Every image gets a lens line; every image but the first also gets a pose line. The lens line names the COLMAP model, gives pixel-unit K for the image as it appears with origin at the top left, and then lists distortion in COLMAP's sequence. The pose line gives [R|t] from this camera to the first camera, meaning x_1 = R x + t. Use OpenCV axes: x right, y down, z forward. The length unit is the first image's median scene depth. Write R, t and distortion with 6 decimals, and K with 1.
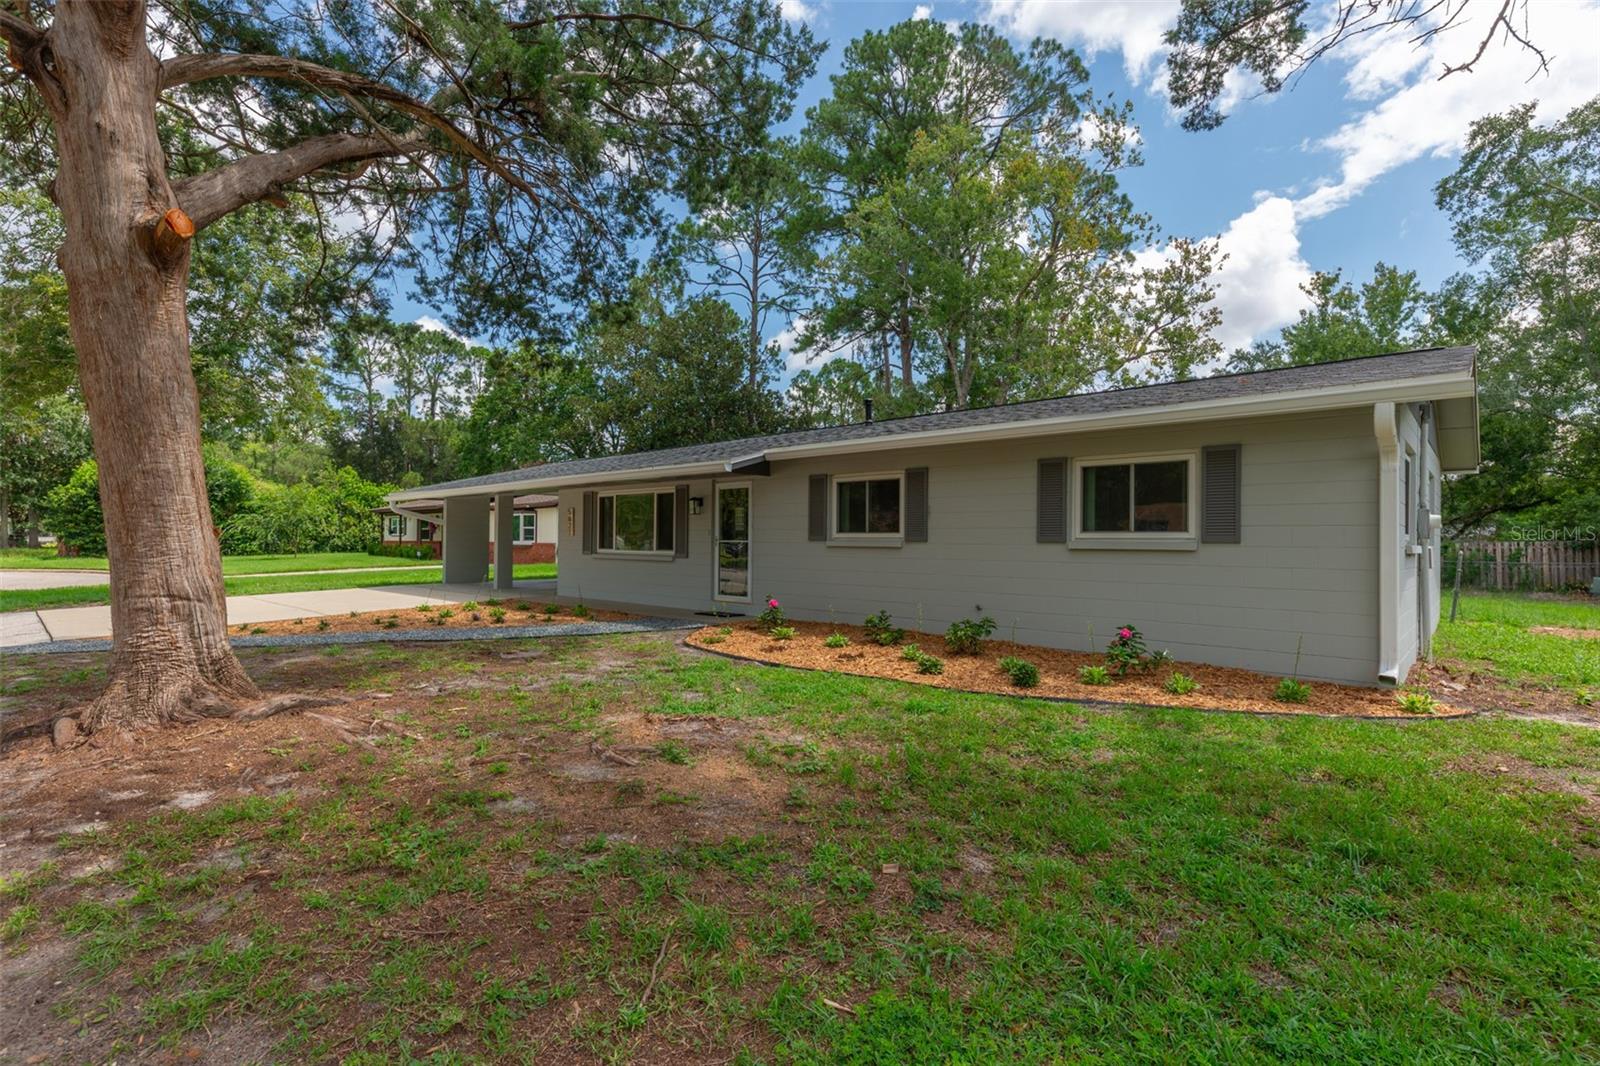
lens RADIAL K [[695.8, 0, 800.1], [0, 695.8, 535.1], [0, 0, 1]] dist [-0.008992, -0.000575]
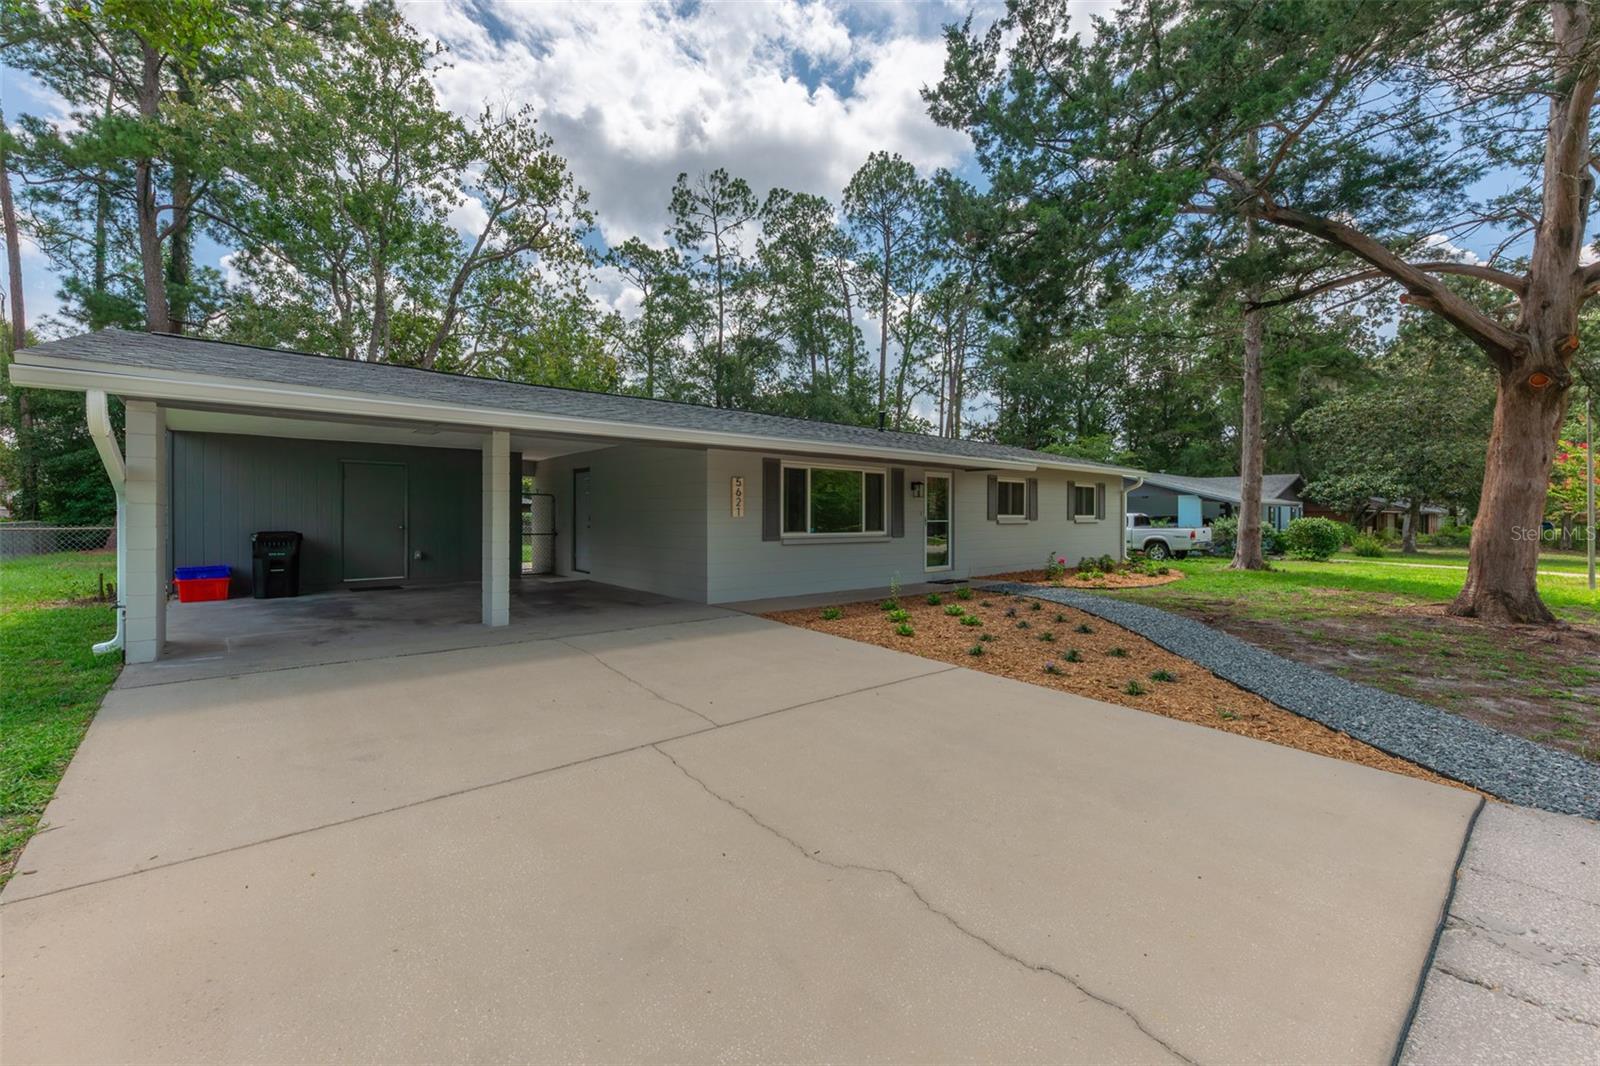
lens RADIAL K [[619.8, 0, 789.9], [0, 619.8, 520.7], [0, 0, 1]] dist [-0.008602, -0.000845]
pose [[0.150437, -0.009037, 0.988578, -1.211272], [-0.006175, 0.999930, 0.010081, -0.001193], [-0.988600, -0.007621, 0.150371, 1.095801]]
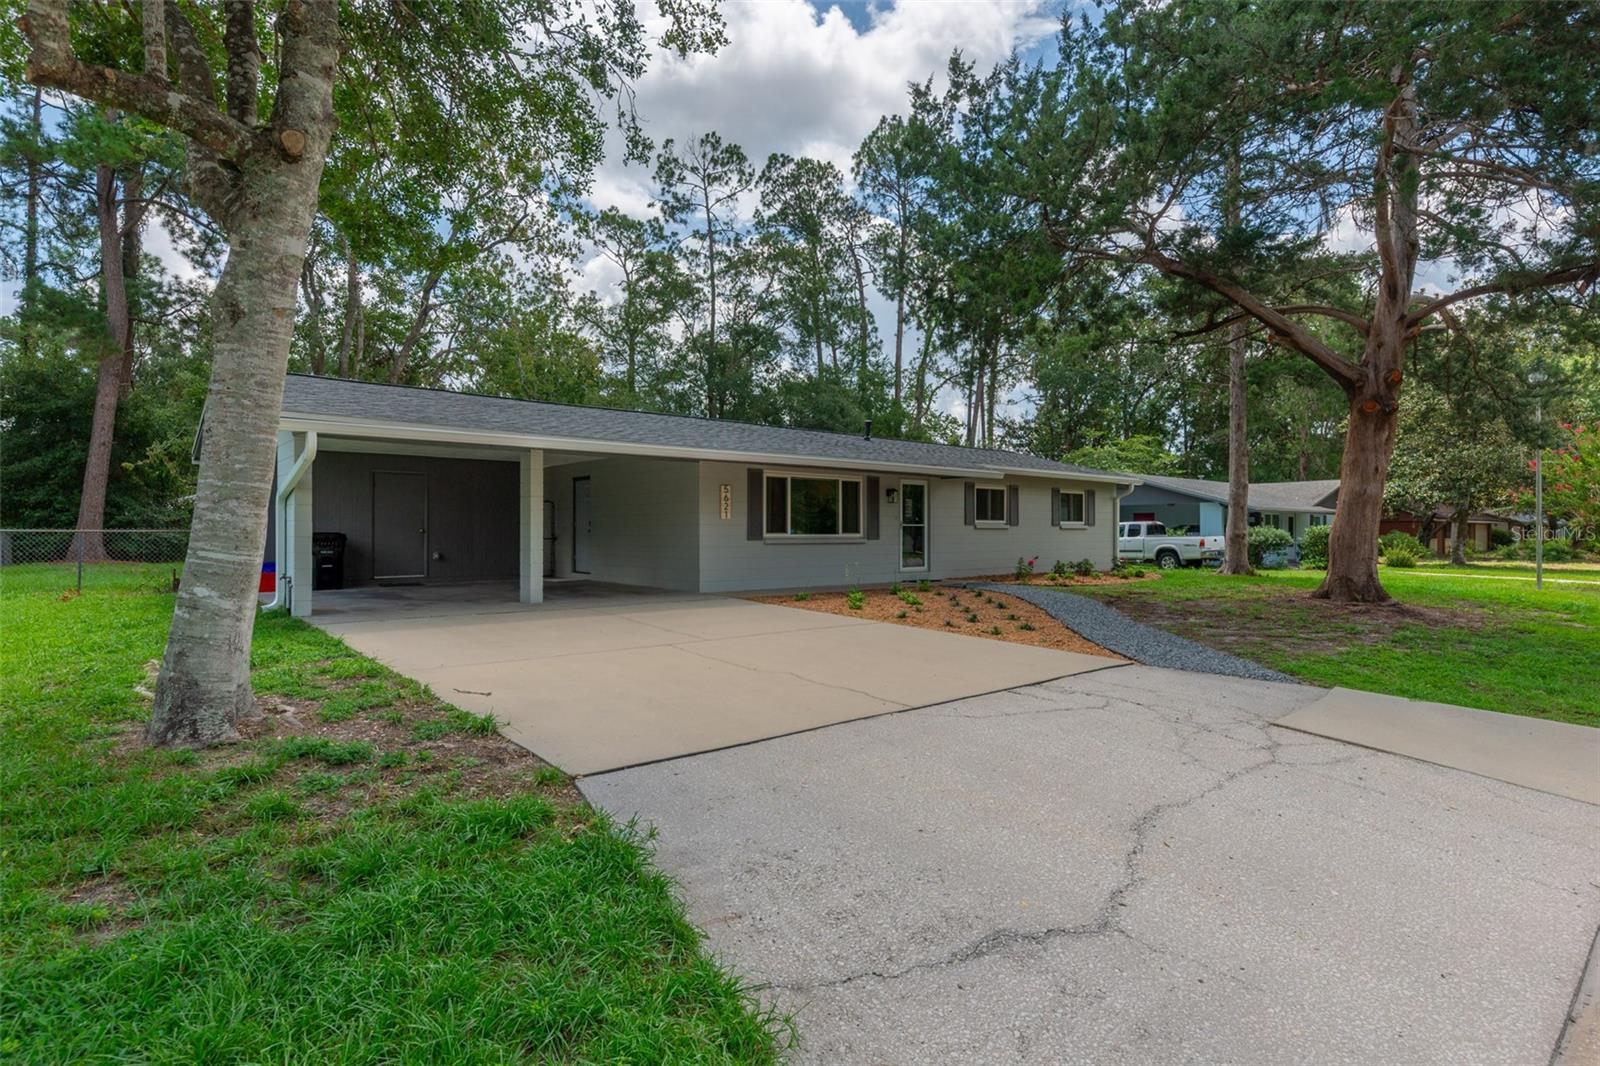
lens RADIAL K [[768.3, 0, 807.1], [0, 768.3, 534.5], [0, 0, 1]] dist [-0.012635, 0.000684]
pose [[0.140552, -0.005840, 0.990056, -1.562655], [-0.003916, 0.999972, 0.006455, 0.017941], [-0.990066, -0.004784, 0.140525, 0.997449]]
